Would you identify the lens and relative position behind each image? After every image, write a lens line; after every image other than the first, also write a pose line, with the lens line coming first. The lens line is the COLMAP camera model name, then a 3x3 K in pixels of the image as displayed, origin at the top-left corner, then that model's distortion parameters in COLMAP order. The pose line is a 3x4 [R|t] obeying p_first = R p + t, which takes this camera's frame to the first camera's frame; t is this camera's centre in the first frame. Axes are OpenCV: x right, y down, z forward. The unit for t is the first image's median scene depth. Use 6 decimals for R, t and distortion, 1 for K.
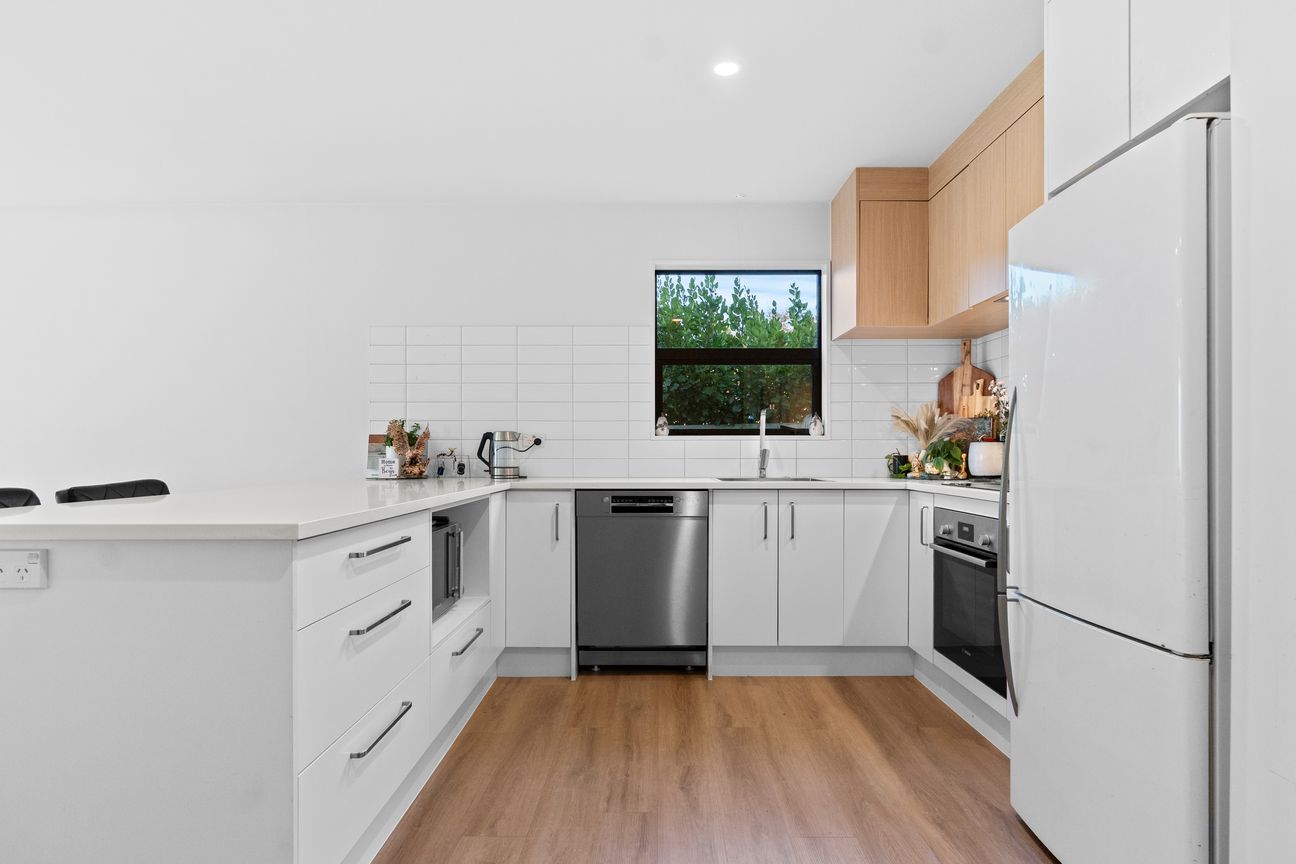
lens RADIAL K [[706.3, 0, 648.9], [0, 706.3, 451.3], [0, 0, 1]] dist [-0.000737, -0.000204]
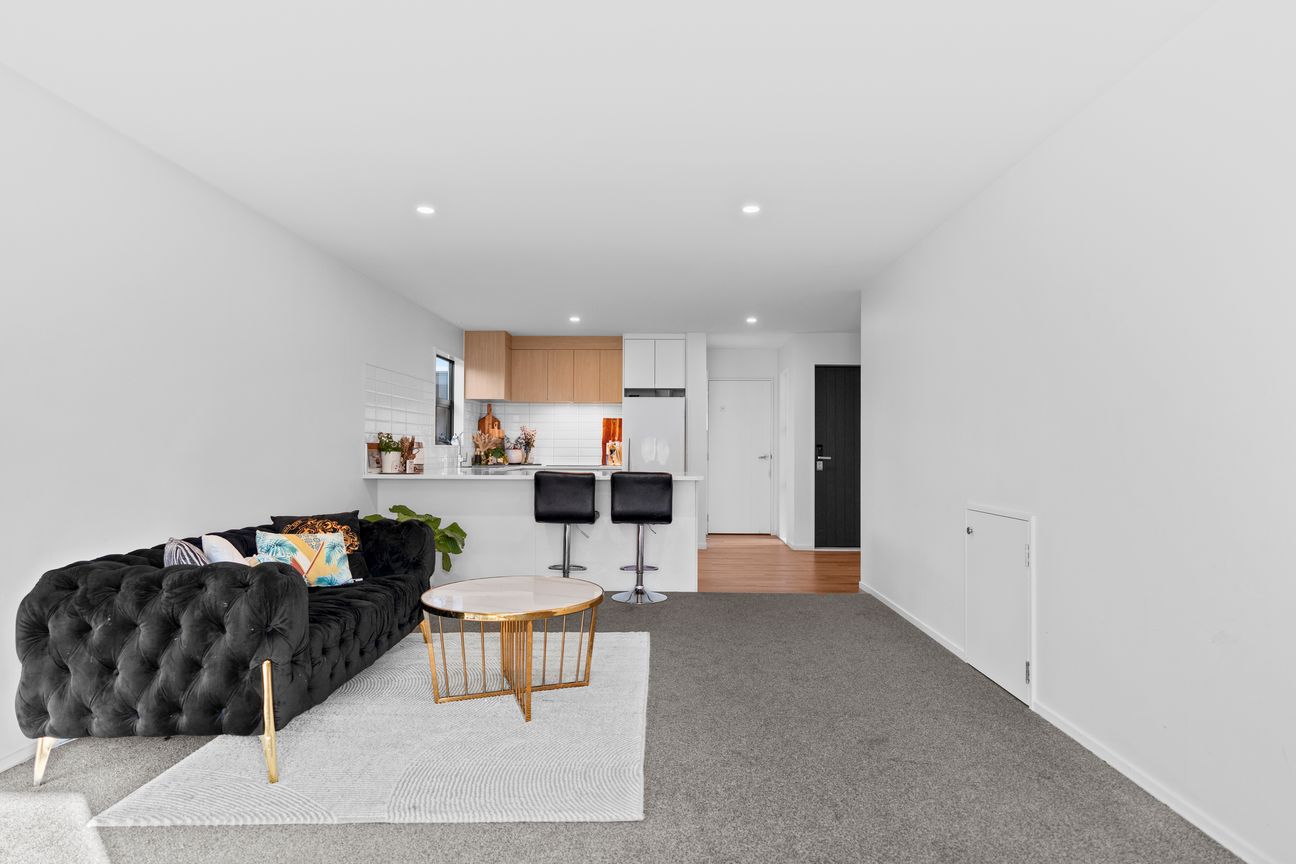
lens RADIAL K [[706.3, 0, 648.9], [0, 706.3, 451.3], [0, 0, 1]] dist [-0.000737, -0.000204]
pose [[0.007703, -0.003760, 0.999963, -1.824599], [-0.009160, 0.999951, 0.003830, -0.018203], [-0.999928, -0.009189, 0.007668, 0.466419]]
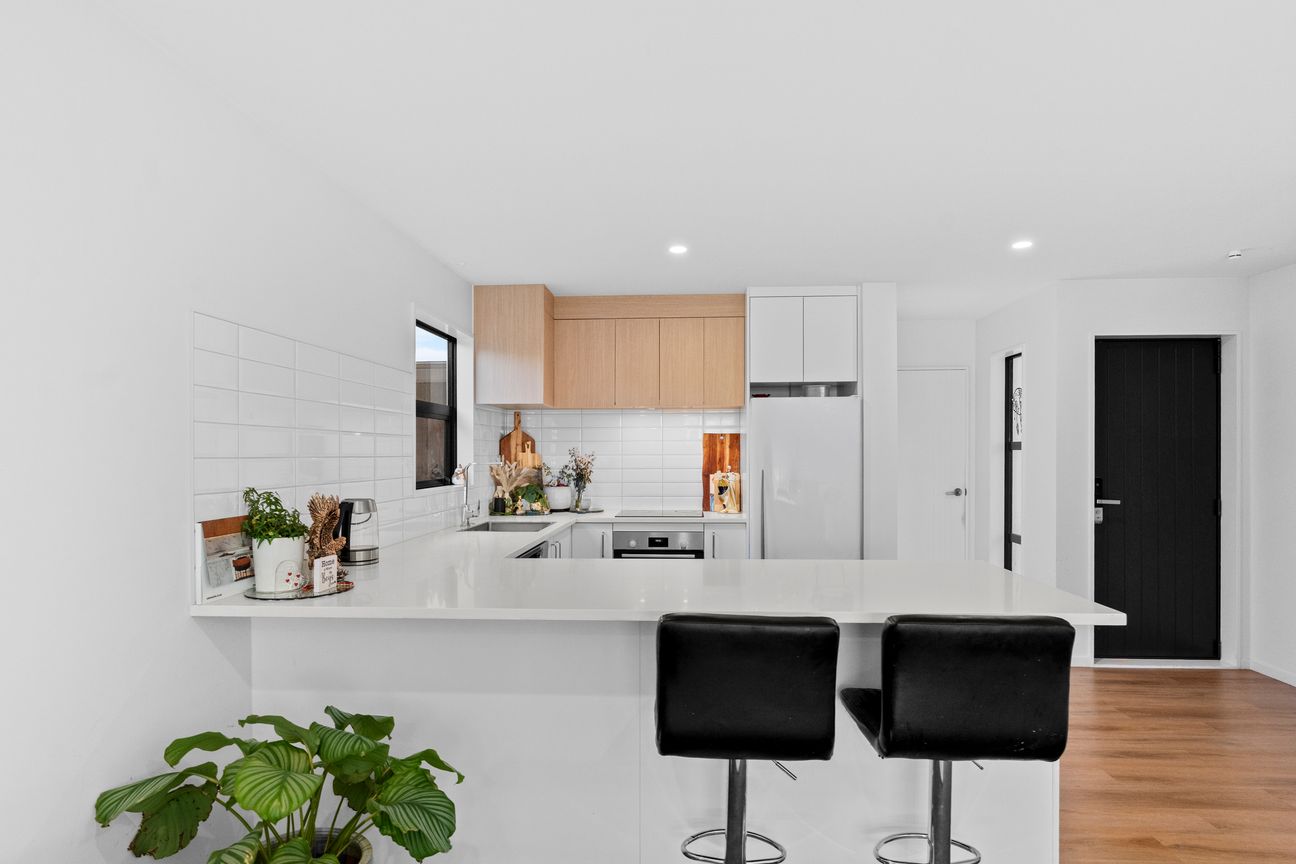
lens RADIAL K [[706.3, 0, 648.9], [0, 706.3, 451.3], [0, 0, 1]] dist [-0.000737, -0.000204]
pose [[0.040964, 0.003001, 0.999156, -0.932217], [-0.000363, 0.999995, -0.002988, -0.075980], [-0.999161, -0.000241, 0.040965, 0.683239]]
